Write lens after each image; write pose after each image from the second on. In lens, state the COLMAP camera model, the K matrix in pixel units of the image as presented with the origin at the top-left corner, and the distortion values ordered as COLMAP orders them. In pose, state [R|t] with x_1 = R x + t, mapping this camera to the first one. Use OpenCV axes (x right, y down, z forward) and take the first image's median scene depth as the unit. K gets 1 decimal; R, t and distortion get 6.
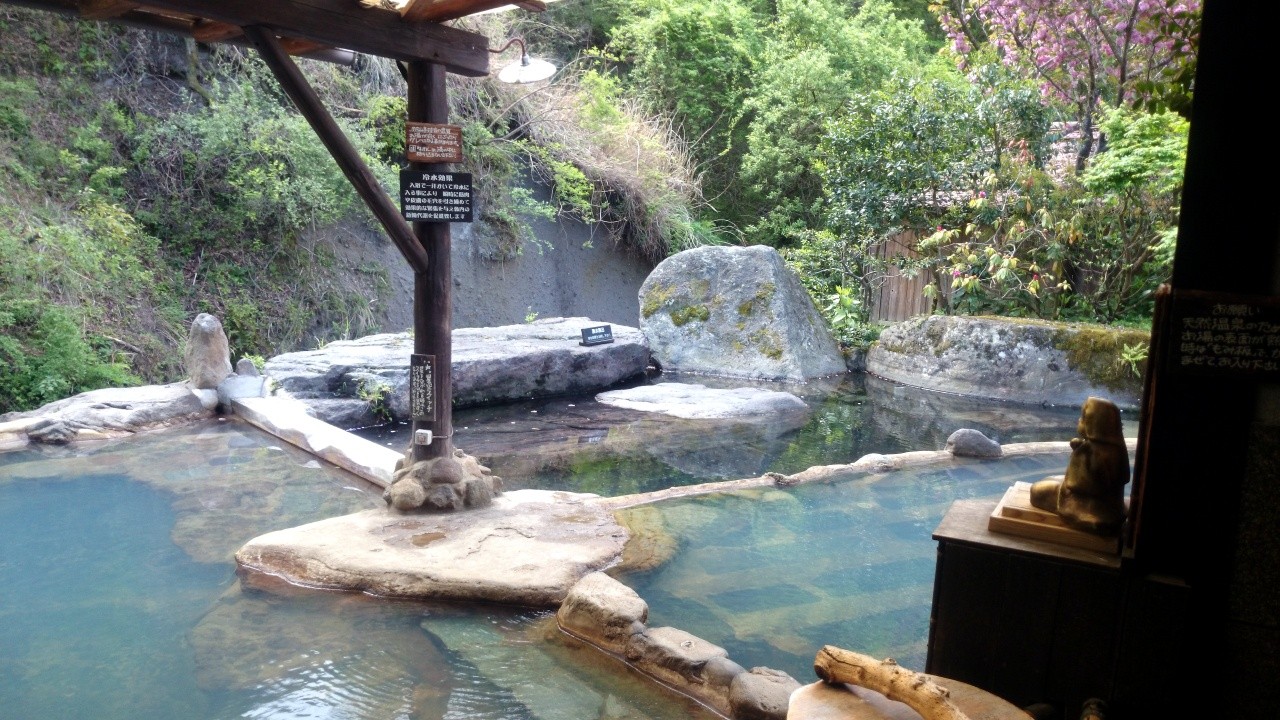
lens RADIAL K [[1024.6, 0, 638.8], [0, 1024.6, 391.0], [0, 0, 1]] dist [0.059023, -0.100623]
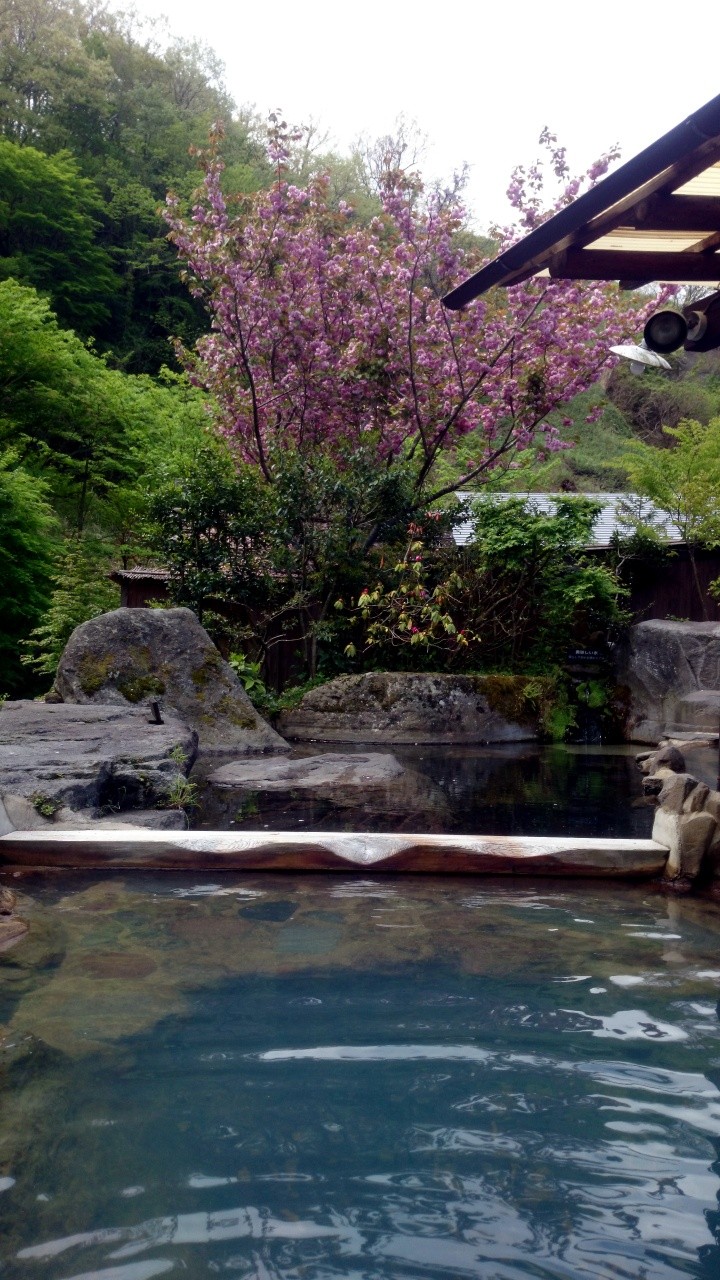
lens RADIAL K [[1017.0, 0, 356.4], [0, 1017.0, 638.3], [0, 0, 1]] dist [0.137297, -0.229852]
pose [[0.639835, -0.017572, 0.768312, -0.539693], [0.137190, 0.986292, -0.091691, -0.016344], [-0.756168, 0.164072, 0.633475, 0.382863]]
